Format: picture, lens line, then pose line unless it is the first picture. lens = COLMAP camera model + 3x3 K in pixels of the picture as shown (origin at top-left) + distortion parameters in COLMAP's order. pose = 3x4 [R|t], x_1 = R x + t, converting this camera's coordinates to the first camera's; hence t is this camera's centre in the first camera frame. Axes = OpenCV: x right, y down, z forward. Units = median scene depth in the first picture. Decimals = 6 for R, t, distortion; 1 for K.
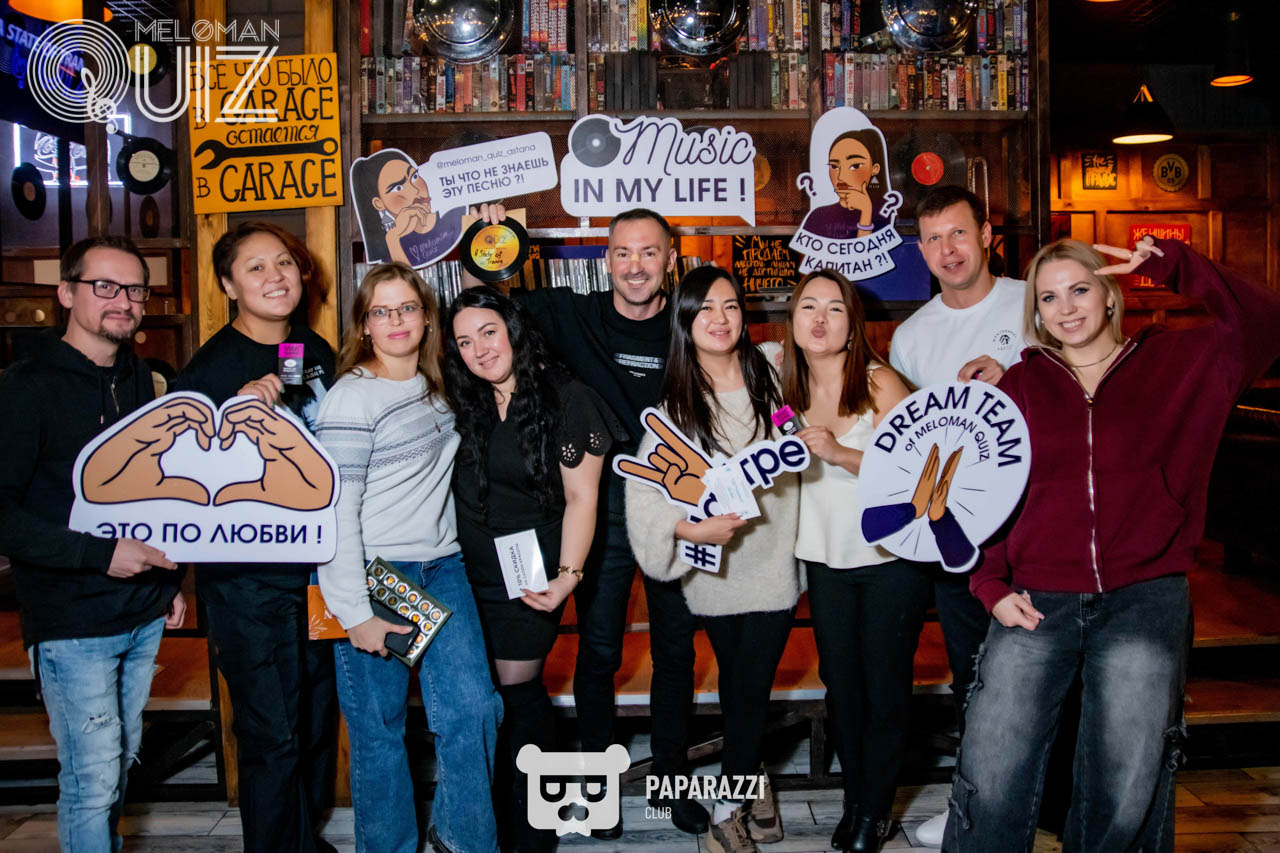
lens RADIAL K [[983.1, 0, 660.4], [0, 983.1, 377.7], [0, 0, 1]] dist [-0.166717, 0.140337]
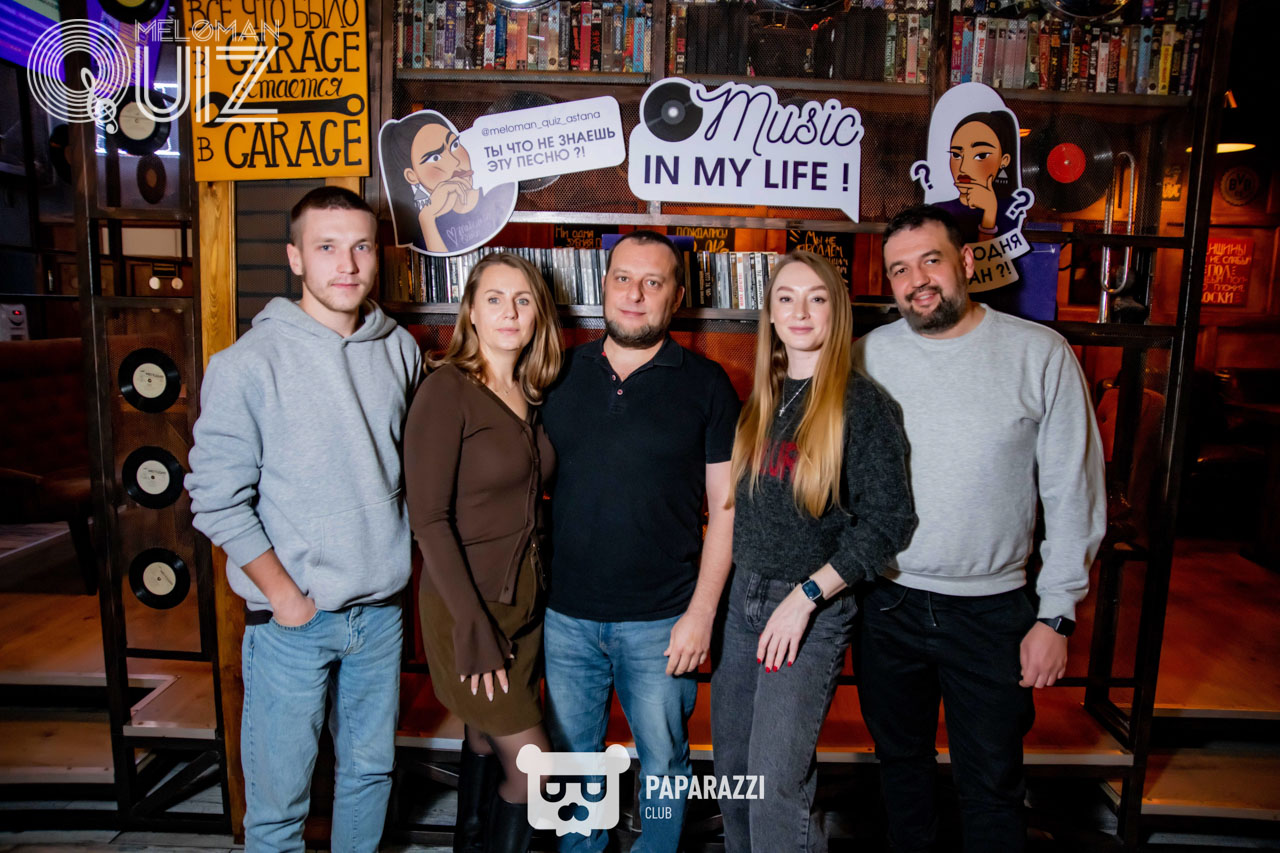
lens RADIAL K [[877.7, 0, 656.3], [0, 877.7, 426.5], [0, 0, 1]] dist [-0.163712, 0.133820]
pose [[0.998170, 0.049040, -0.035375, -0.040938], [-0.045922, 0.995394, 0.084149, -0.035016], [0.039339, -0.082371, 0.995825, 0.243044]]
